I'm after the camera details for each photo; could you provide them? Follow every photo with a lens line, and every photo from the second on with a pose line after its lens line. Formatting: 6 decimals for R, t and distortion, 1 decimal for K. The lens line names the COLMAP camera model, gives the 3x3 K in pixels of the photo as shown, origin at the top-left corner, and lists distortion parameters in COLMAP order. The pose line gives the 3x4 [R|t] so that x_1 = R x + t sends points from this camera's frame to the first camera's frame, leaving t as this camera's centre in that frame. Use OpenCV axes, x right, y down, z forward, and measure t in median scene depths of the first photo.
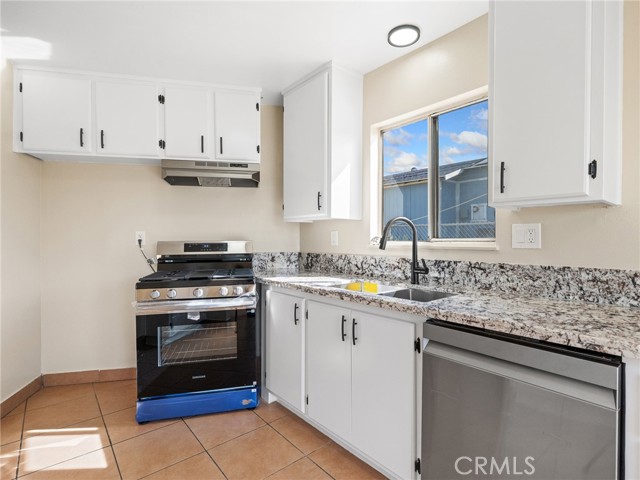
lens RADIAL K [[325.4, 0, 318.0], [0, 325.4, 241.5], [0, 0, 1]] dist [0.000720, -0.001101]
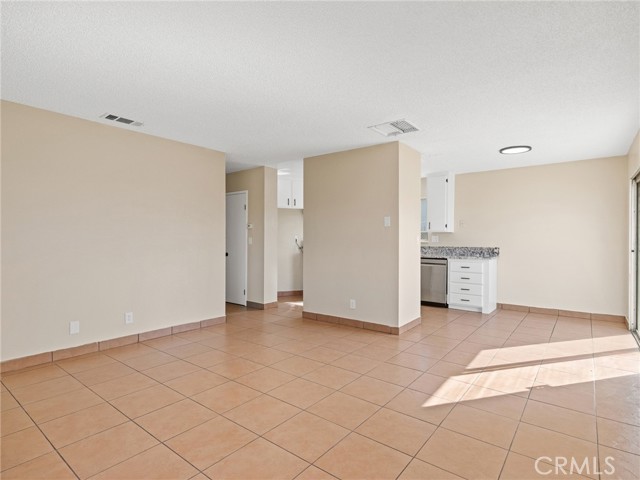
lens RADIAL K [[340.9, 0, 315.6], [0, 340.9, 239.7], [0, 0, 1]] dist [-0.001607, -0.002133]
pose [[0.981269, 0.006134, 0.192547, -1.170863], [-0.004304, 0.999942, -0.009922, 0.027001], [-0.192597, 0.008908, 0.981238, -2.063980]]
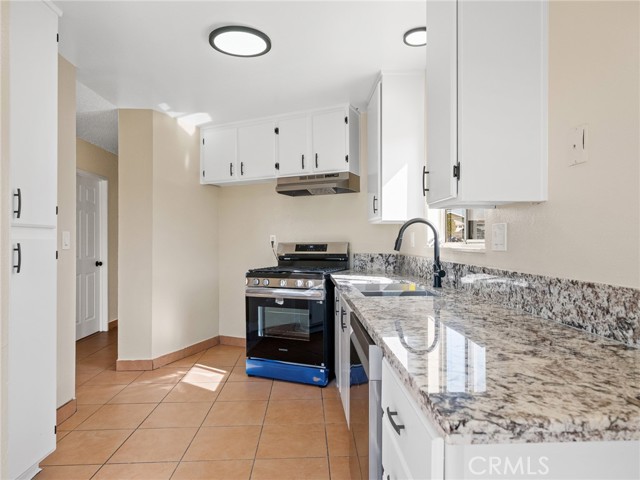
lens RADIAL K [[390.0, 0, 319.6], [0, 390.0, 239.8], [0, 0, 1]] dist [0.009878, -0.000725]
pose [[0.790848, -0.003535, -0.612002, 0.687500], [-0.001688, 0.999967, -0.007958, -0.000163], [0.612010, 0.007327, 0.790816, -0.119523]]
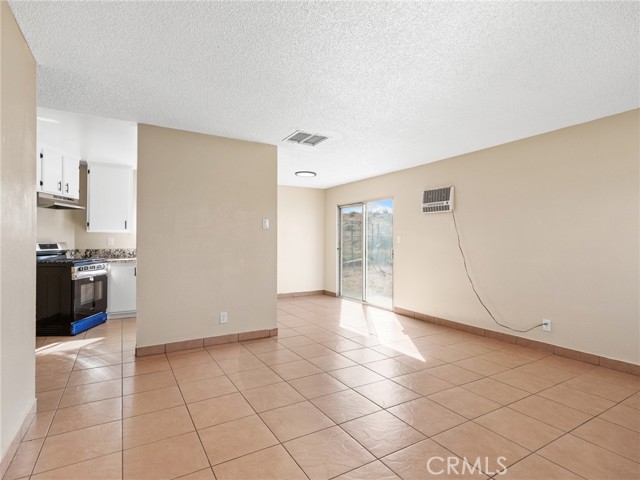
lens RADIAL K [[340.9, 0, 321.0], [0, 340.9, 236.8], [0, 0, 1]] dist [-0.001607, -0.002133]
pose [[0.159827, 0.019525, 0.986952, -2.292617], [0.005268, 0.999773, -0.020632, 0.016208], [-0.987131, 0.008497, 0.159688, -0.781712]]
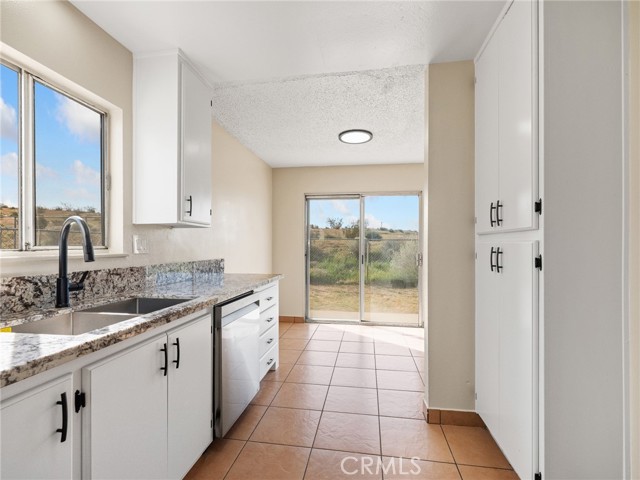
lens RADIAL K [[300.2, 0, 323.6], [0, 300.2, 243.2], [0, 0, 1]] dist [-0.000188, 0.000078]
pose [[-0.665187, 0.008438, 0.746629, -0.574653], [0.008285, 0.999958, -0.003920, -0.007923], [-0.746631, 0.003578, -0.665229, 0.950371]]
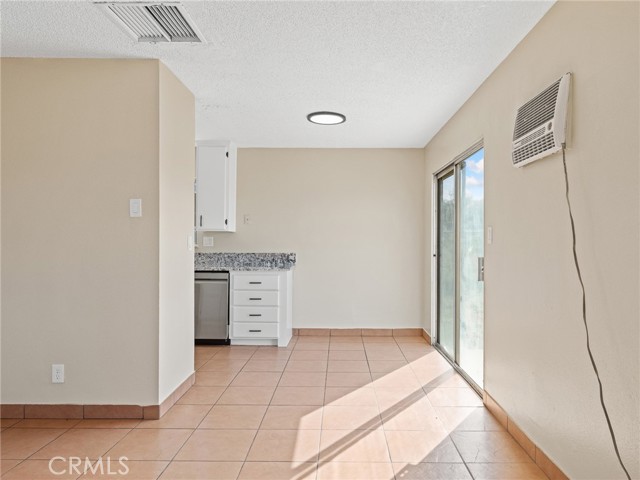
lens RADIAL K [[431.5, 0, 341.1], [0, 431.5, 243.4], [0, 0, 1]] dist [0.005840, -0.002487]
pose [[0.642882, 0.005866, 0.765942, -0.985333], [0.001935, 0.999955, -0.009282, 0.022910], [-0.765962, 0.007449, 0.642842, -1.516274]]
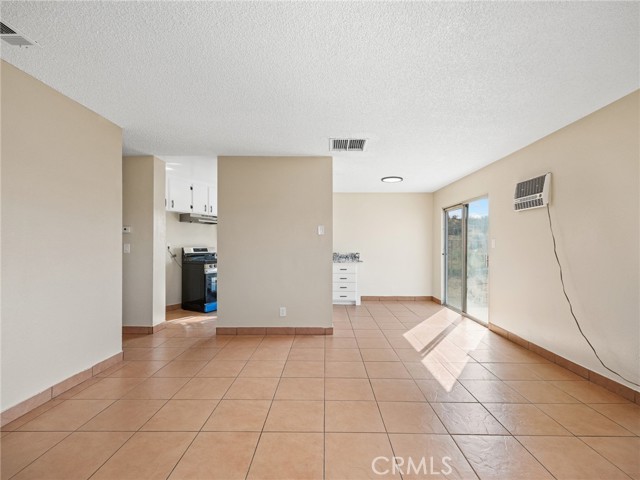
lens RADIAL K [[300.2, 0, 322.9], [0, 300.2, 245.7], [0, 0, 1]] dist [-0.000188, 0.000078]
pose [[0.651222, 0.008562, 0.758839, -1.810167], [0.002161, 0.999911, -0.013136, 0.021255], [-0.758884, 0.010194, 0.651146, -1.401539]]
